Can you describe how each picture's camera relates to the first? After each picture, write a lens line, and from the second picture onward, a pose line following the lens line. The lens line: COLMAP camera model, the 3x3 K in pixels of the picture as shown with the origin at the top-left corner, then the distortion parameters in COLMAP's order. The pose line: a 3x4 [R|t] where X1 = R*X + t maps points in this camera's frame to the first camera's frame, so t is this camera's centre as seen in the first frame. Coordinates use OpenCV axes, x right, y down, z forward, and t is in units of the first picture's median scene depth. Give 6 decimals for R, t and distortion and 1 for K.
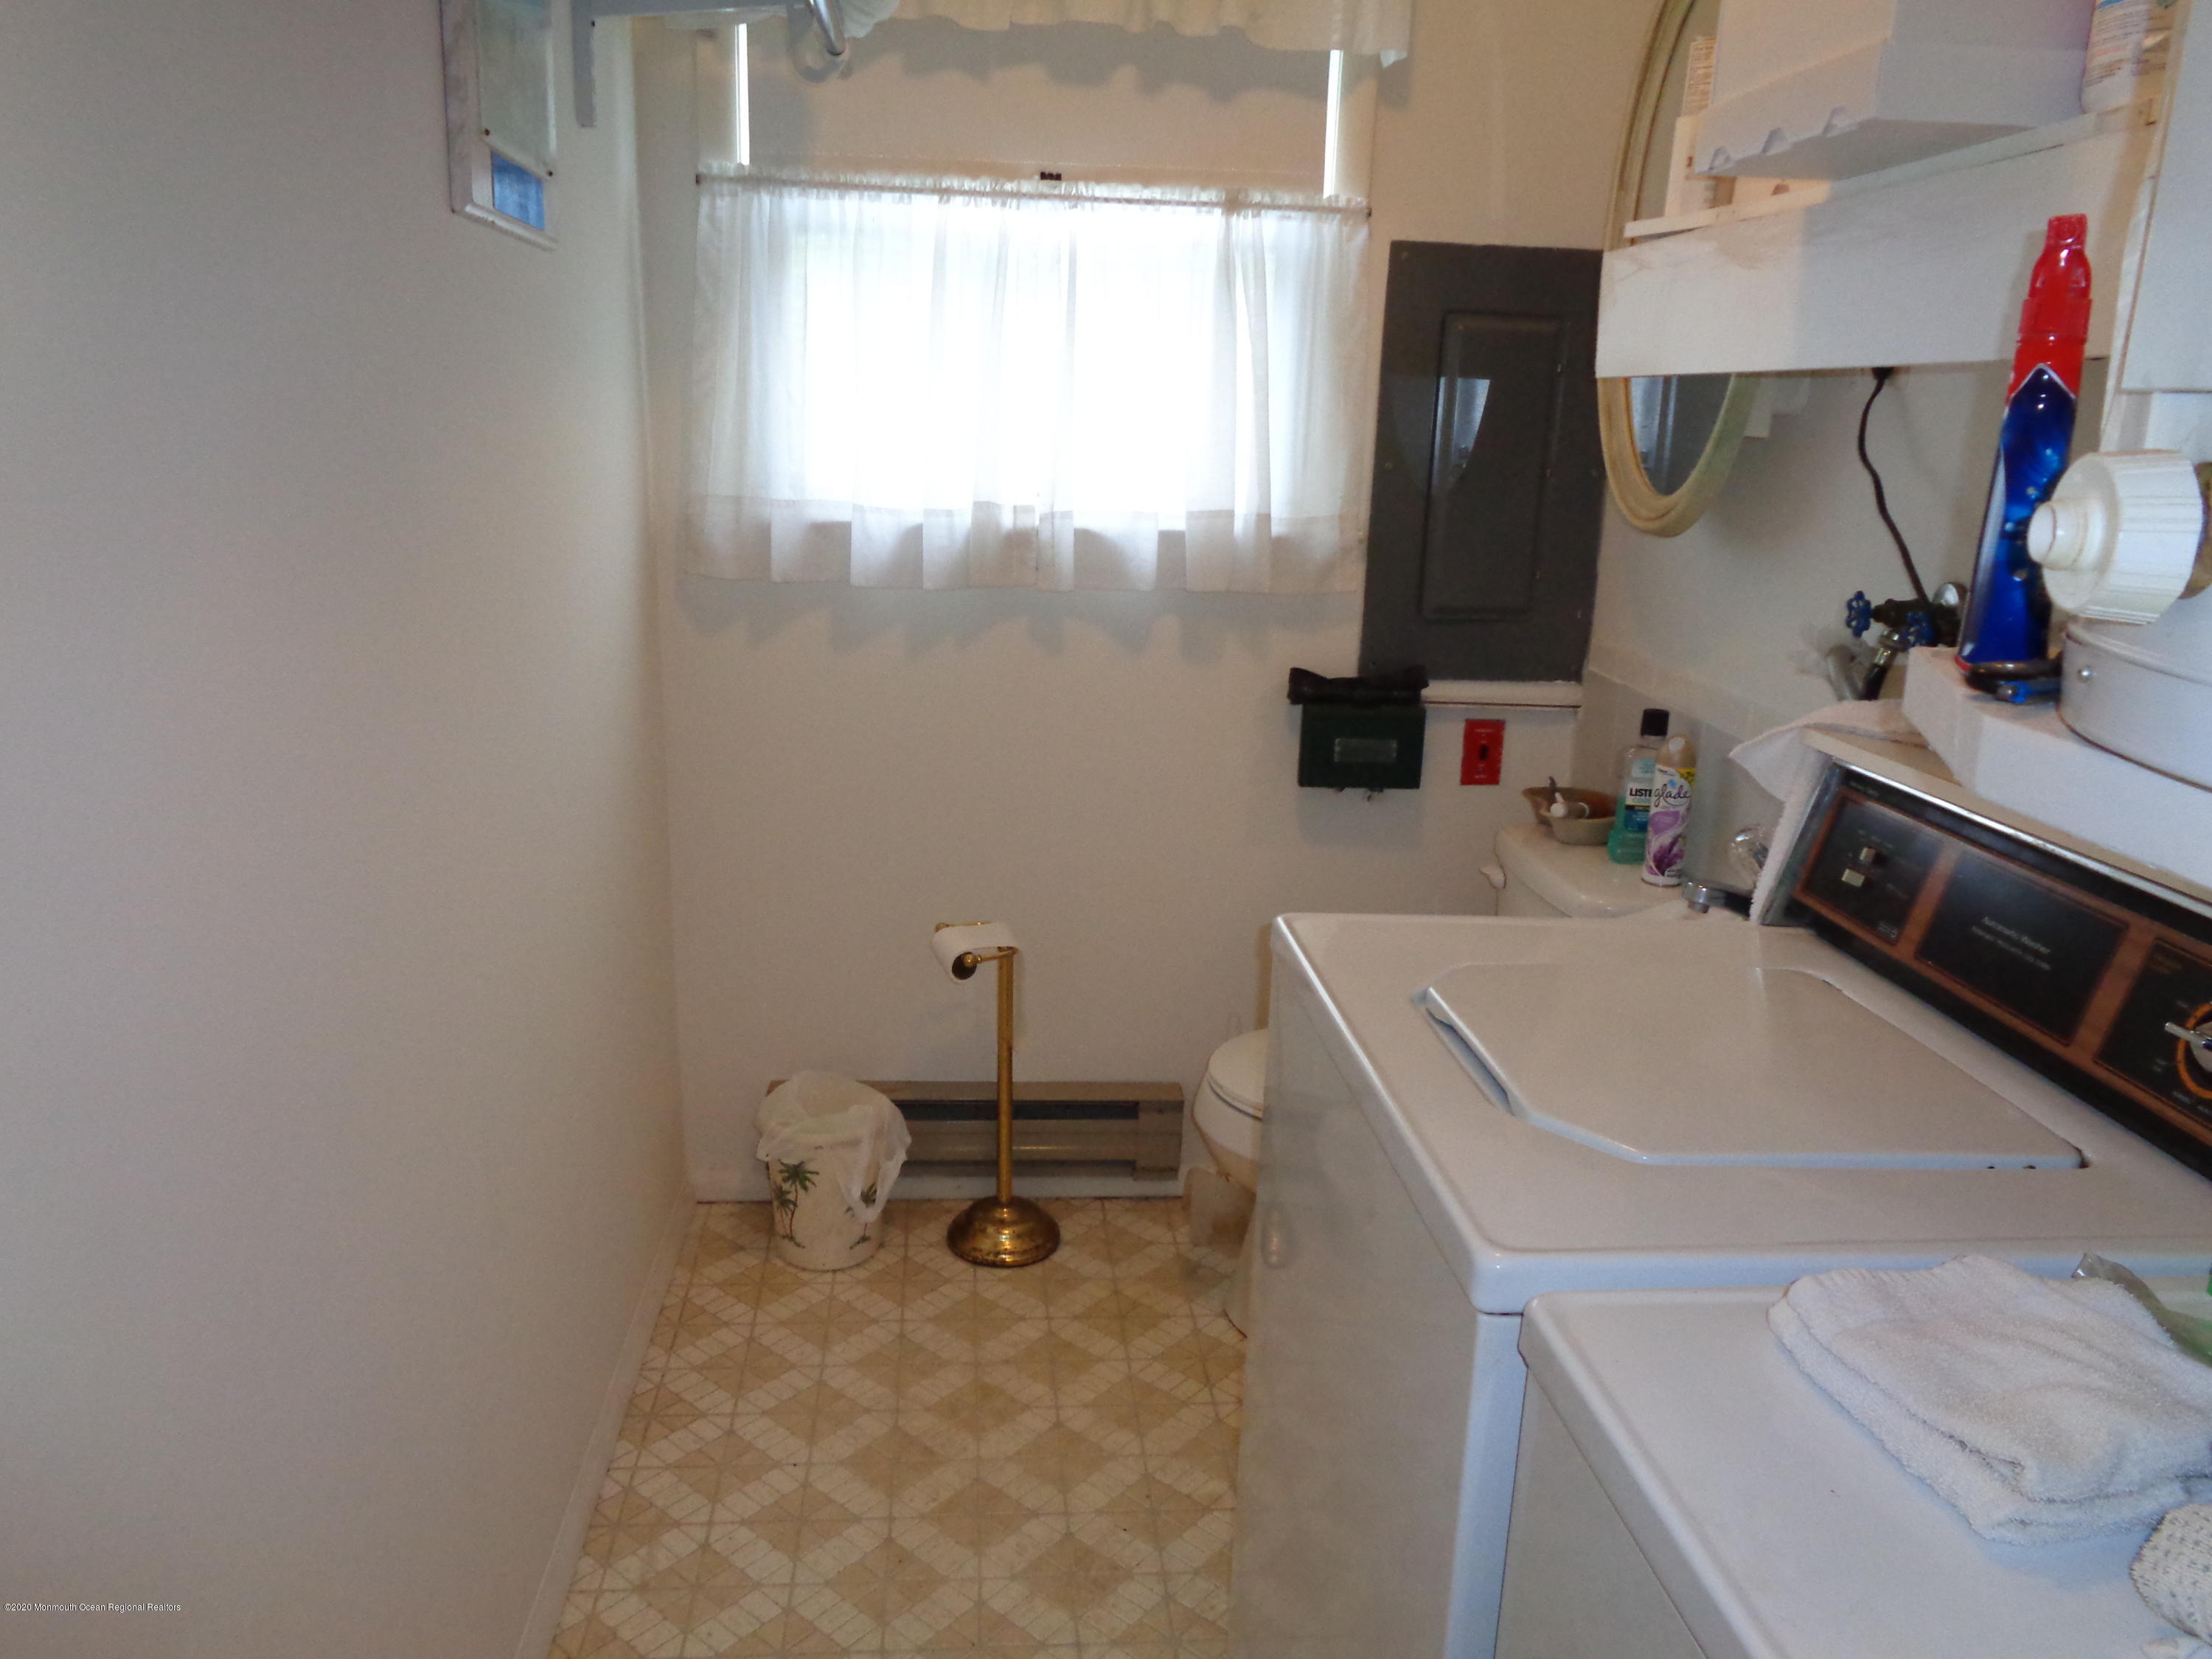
lens RADIAL K [[1666.4, 0, 1106.4], [0, 1666.4, 831.1], [0, 0, 1]] dist [0.001634, 0.006568]
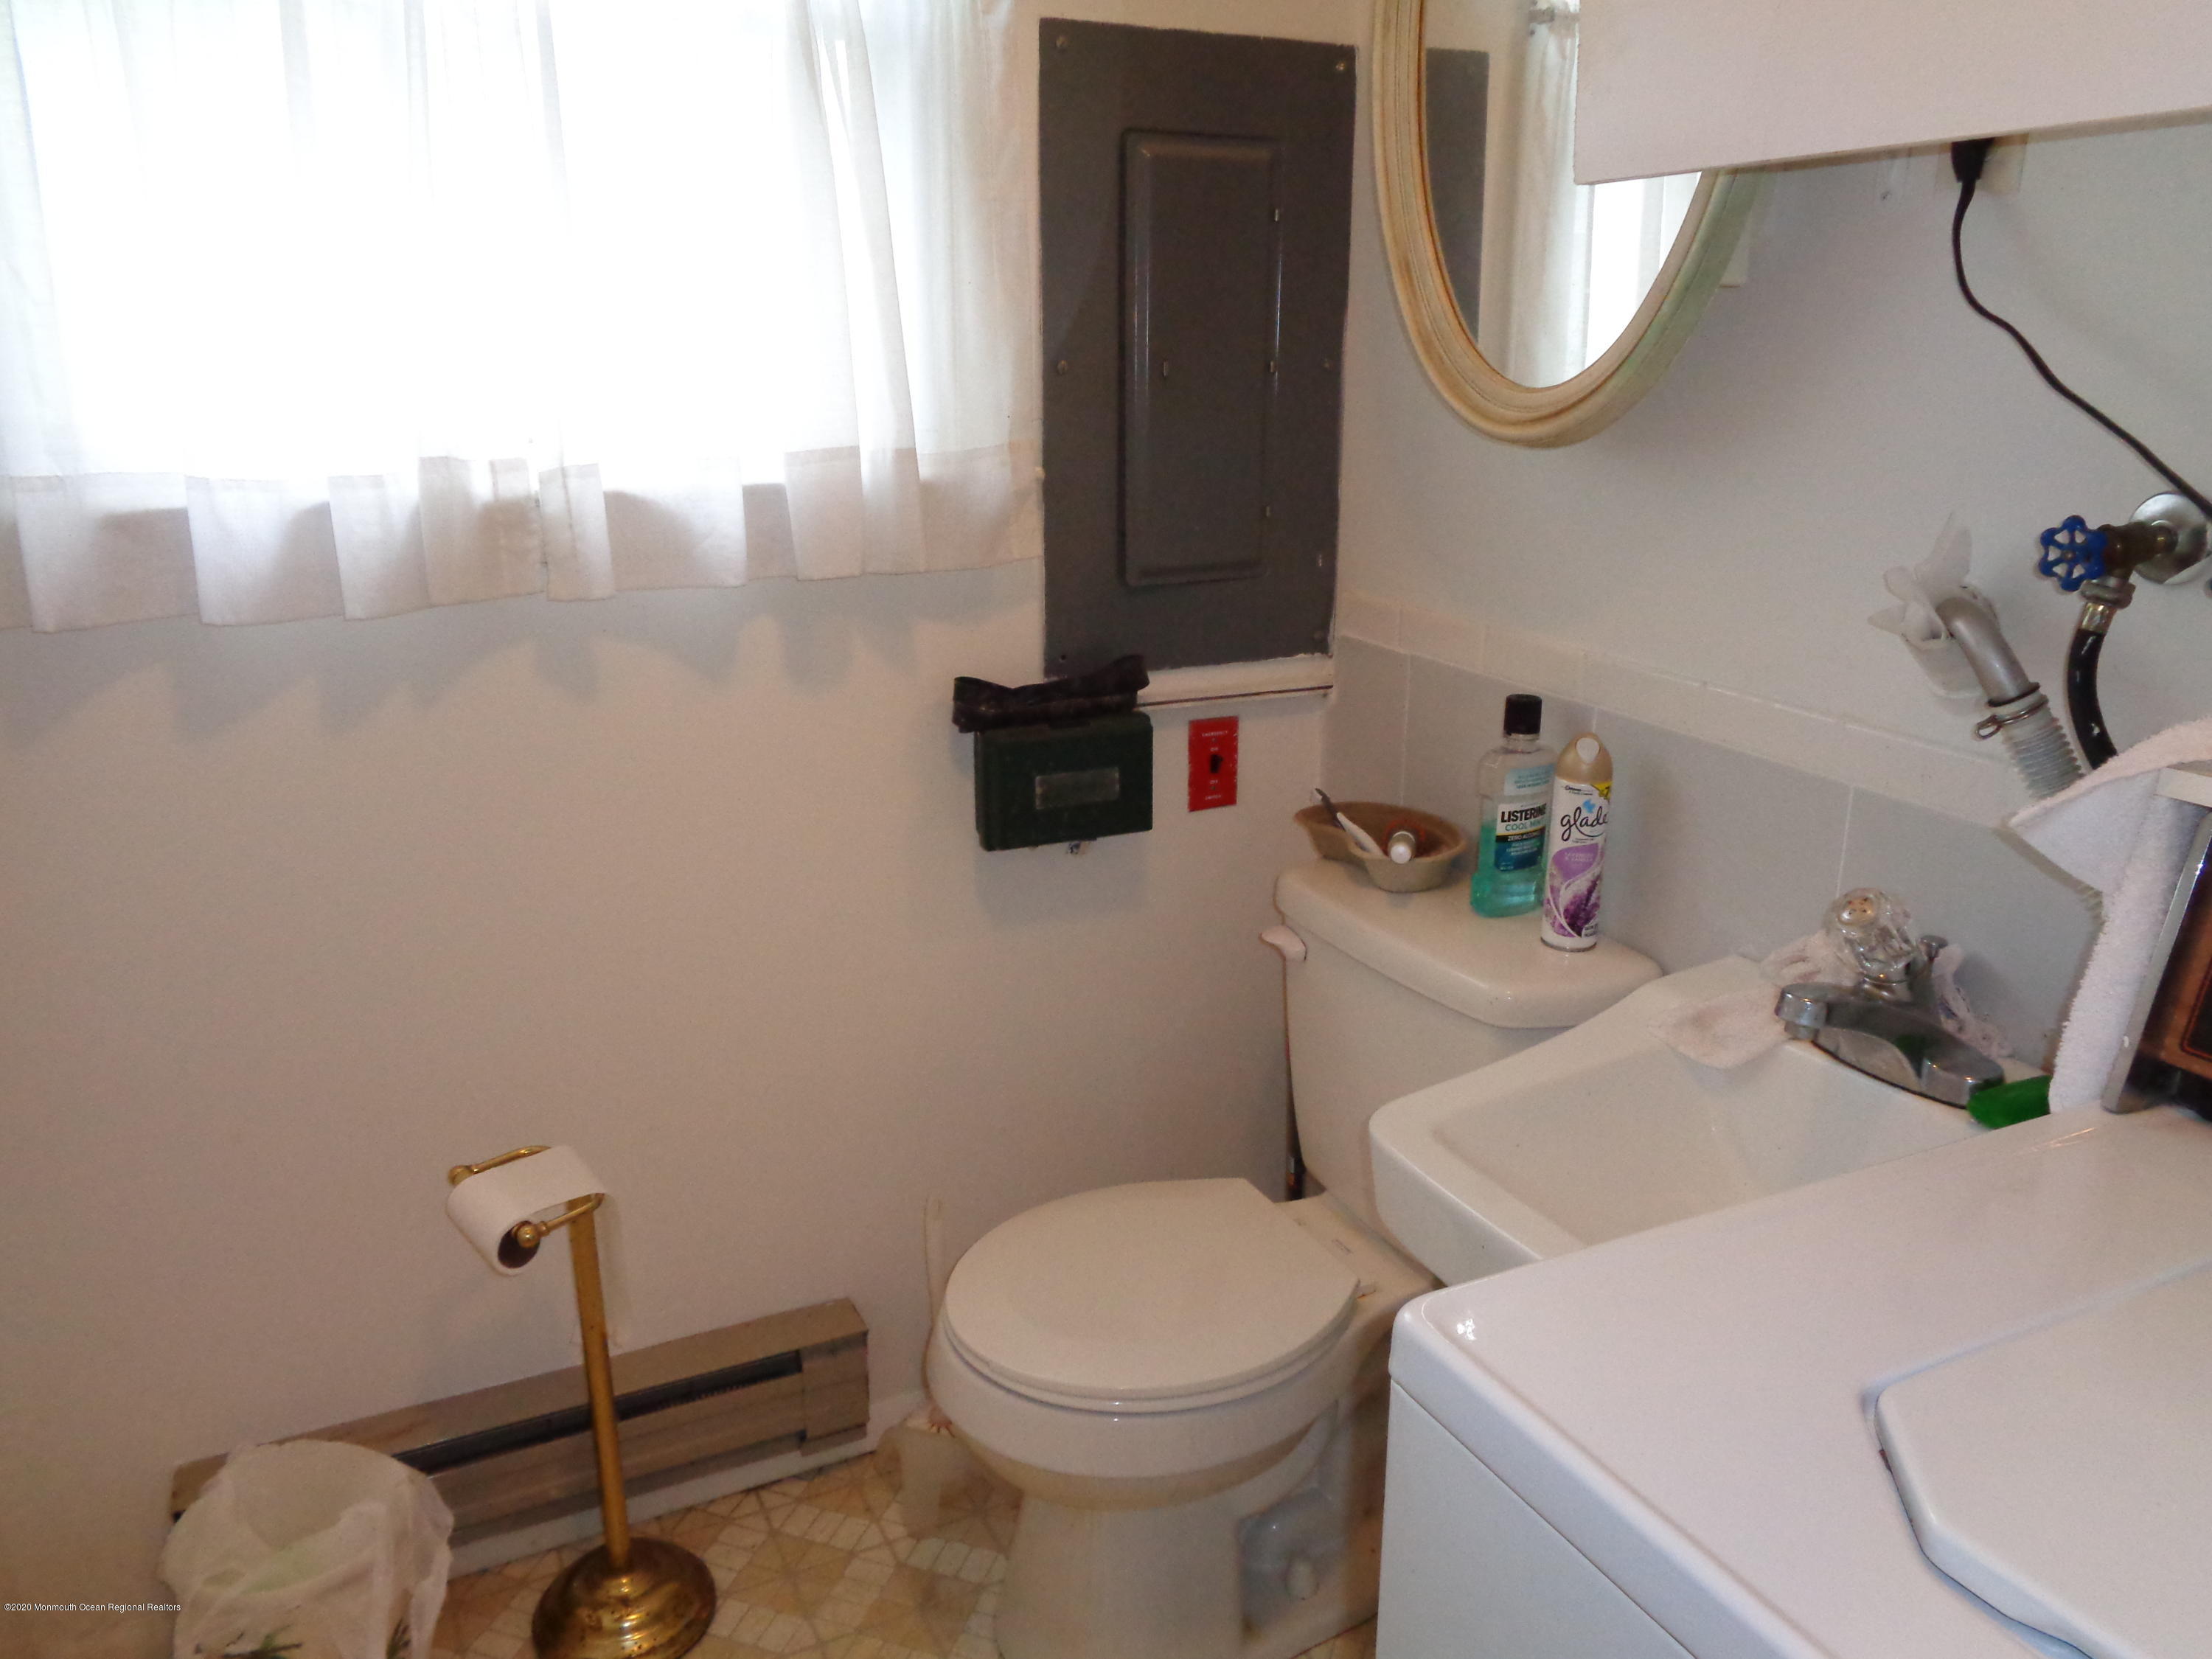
lens RADIAL K [[1666.4, 0, 1104.4], [0, 1666.4, 828.2], [0, 0, 1]] dist [0.001634, 0.006568]
pose [[0.930326, -0.138355, 0.339634, -0.070882], [0.124324, 0.990250, 0.062845, -0.075989], [-0.345018, -0.016242, 0.938456, 0.366482]]
